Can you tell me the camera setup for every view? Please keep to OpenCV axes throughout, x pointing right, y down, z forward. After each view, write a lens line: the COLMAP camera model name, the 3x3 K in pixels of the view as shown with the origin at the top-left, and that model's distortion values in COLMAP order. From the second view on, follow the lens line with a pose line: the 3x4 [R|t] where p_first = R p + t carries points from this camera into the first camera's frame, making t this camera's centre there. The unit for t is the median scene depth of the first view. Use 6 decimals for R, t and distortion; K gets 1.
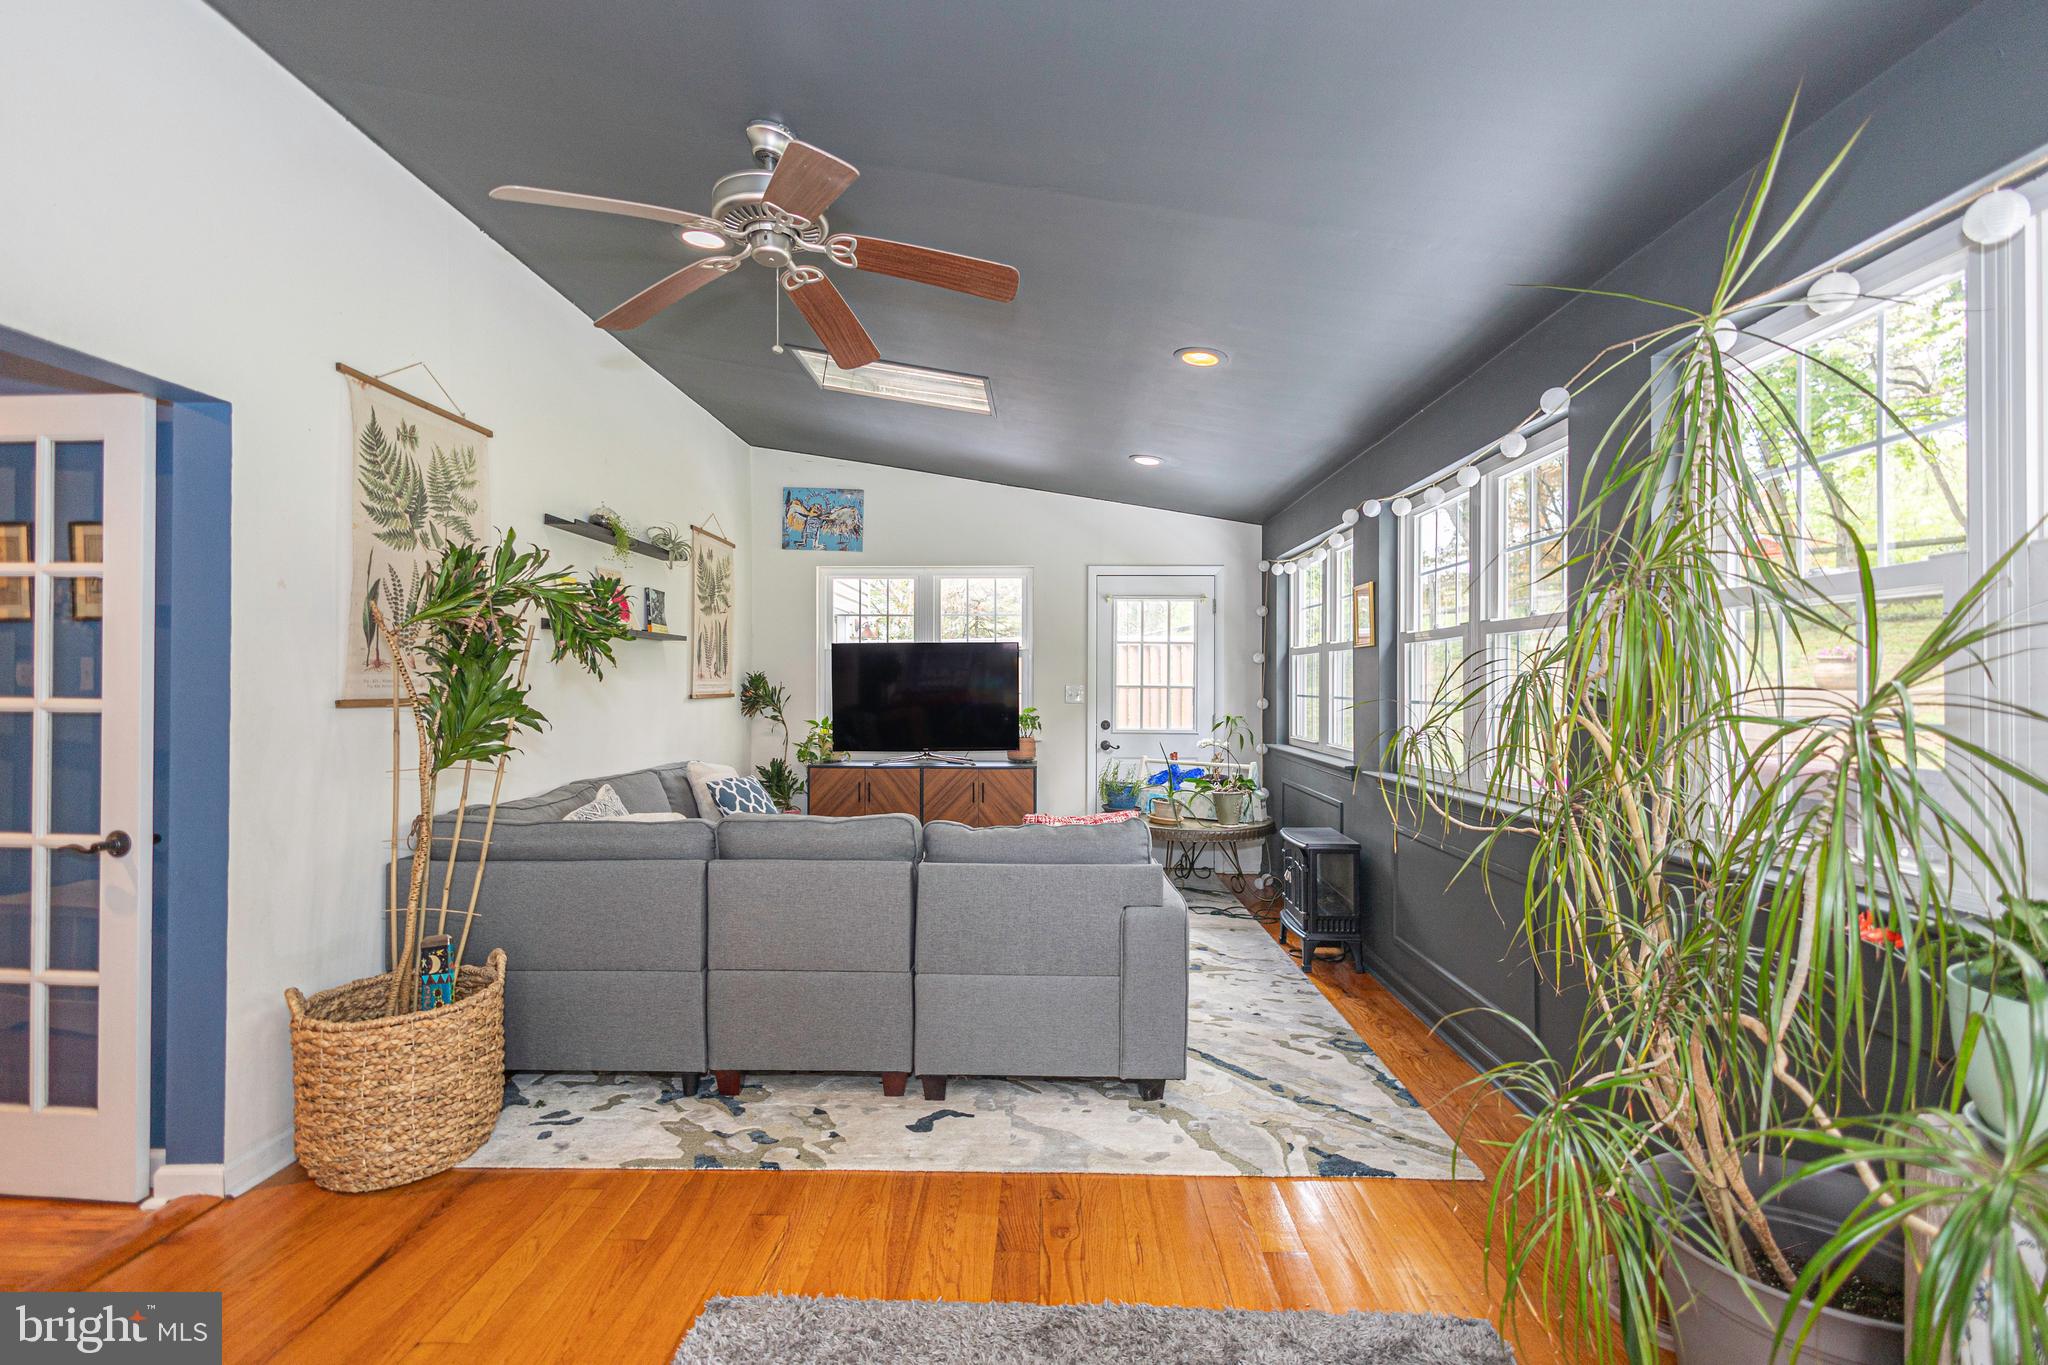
lens RADIAL K [[944.6, 0, 1022.2], [0, 944.6, 679.7], [0, 0, 1]] dist [0.008834, -0.002516]
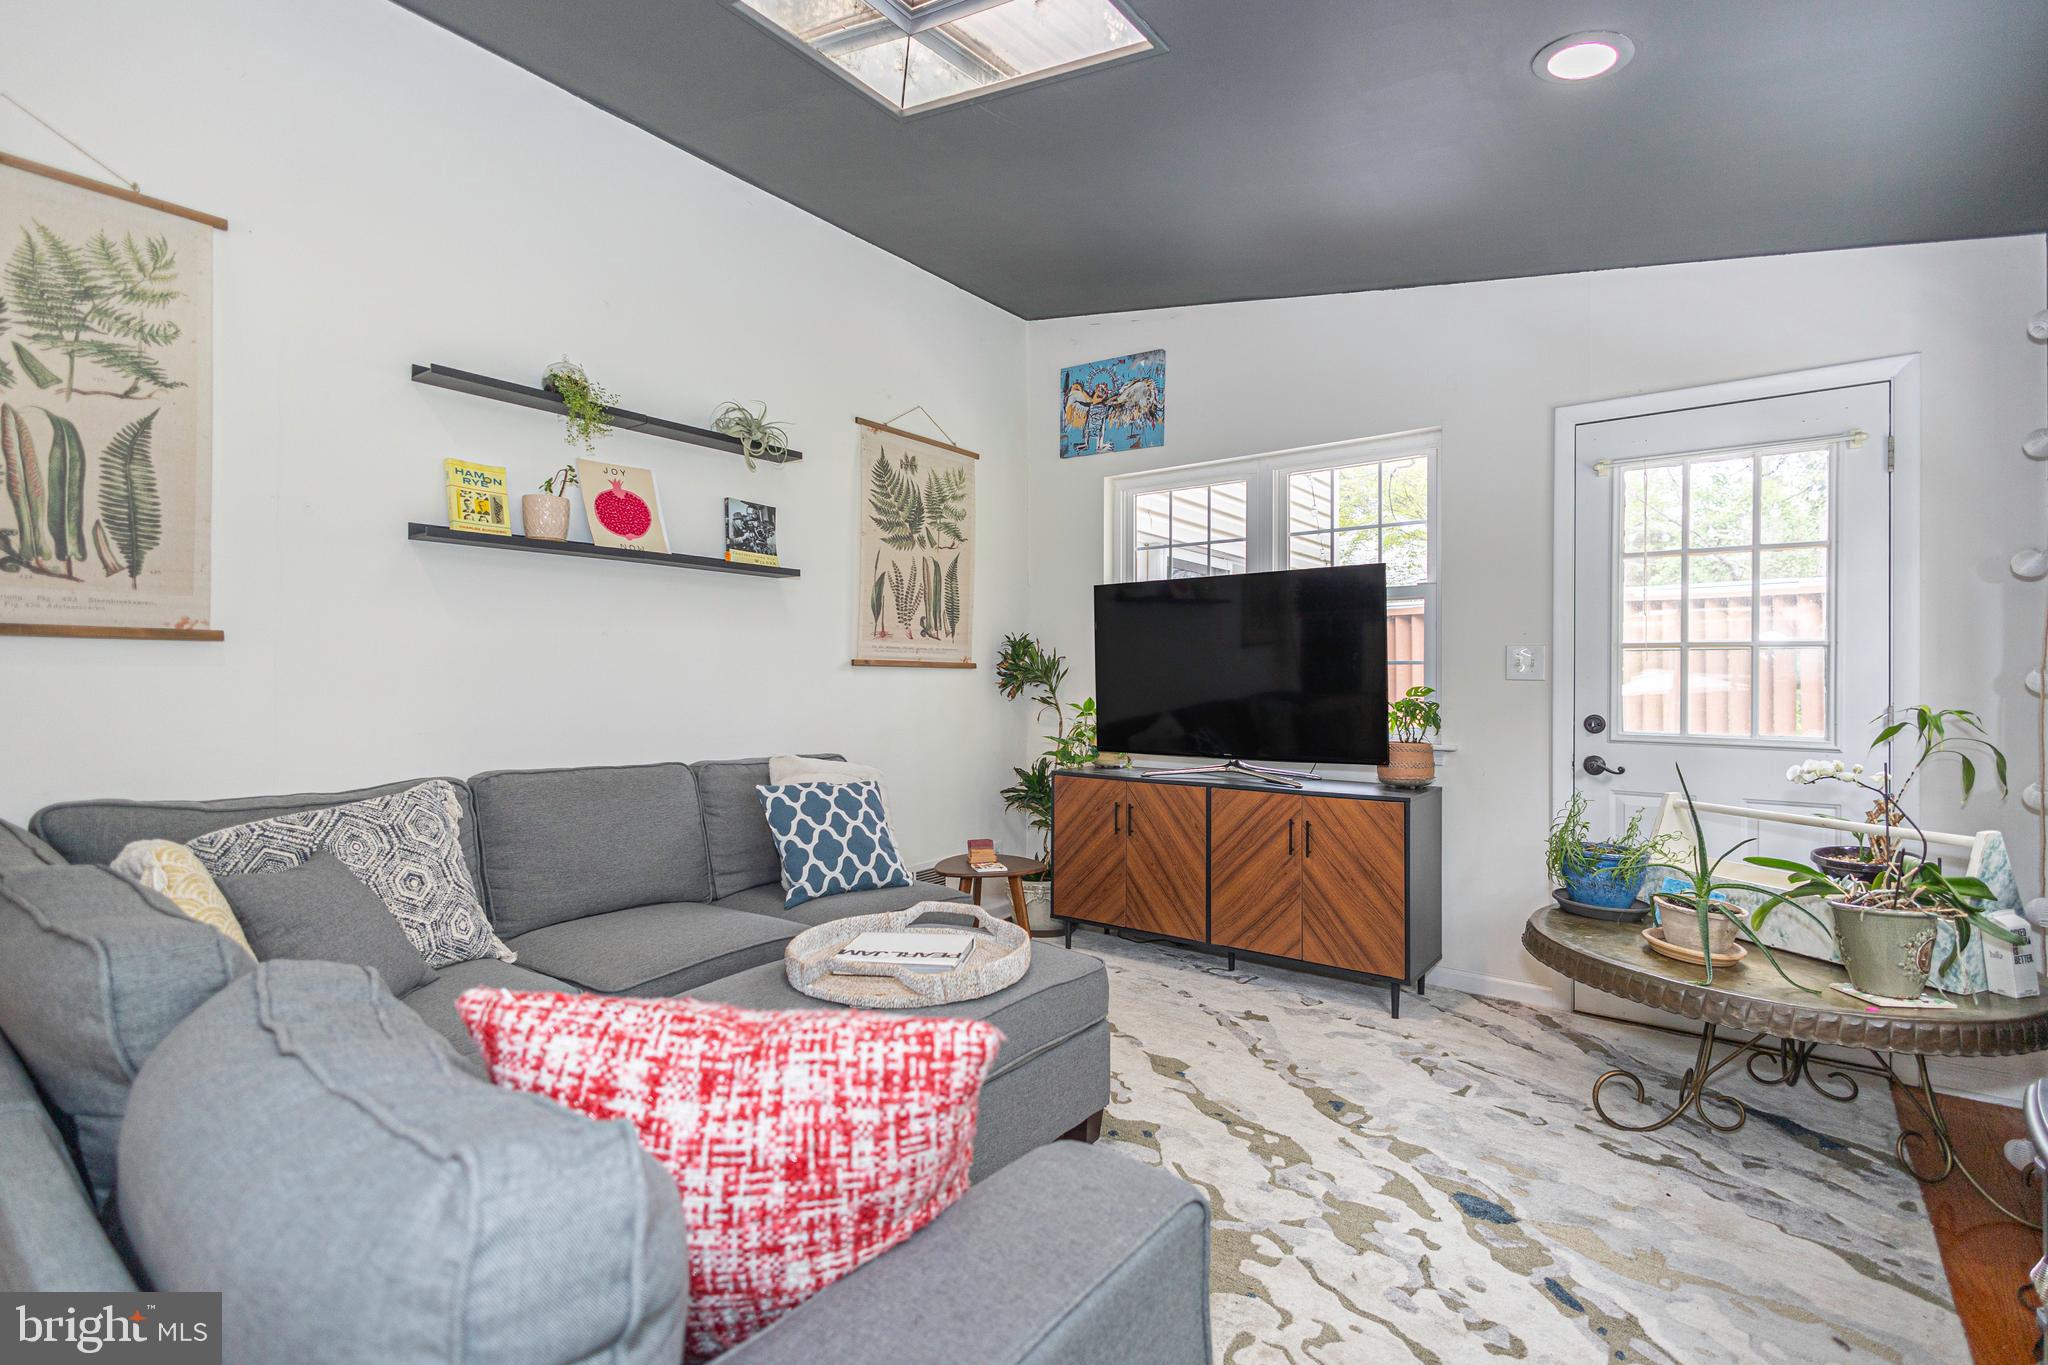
lens RADIAL K [[944.6, 0, 1053.3], [0, 944.6, 671.6], [0, 0, 1]] dist [0.008834, -0.002516]
pose [[0.813809, -0.004560, -0.581114, 0.145860], [-0.002301, 0.999936, -0.011069, 0.026921], [0.581127, 0.010345, 0.813747, 0.433498]]
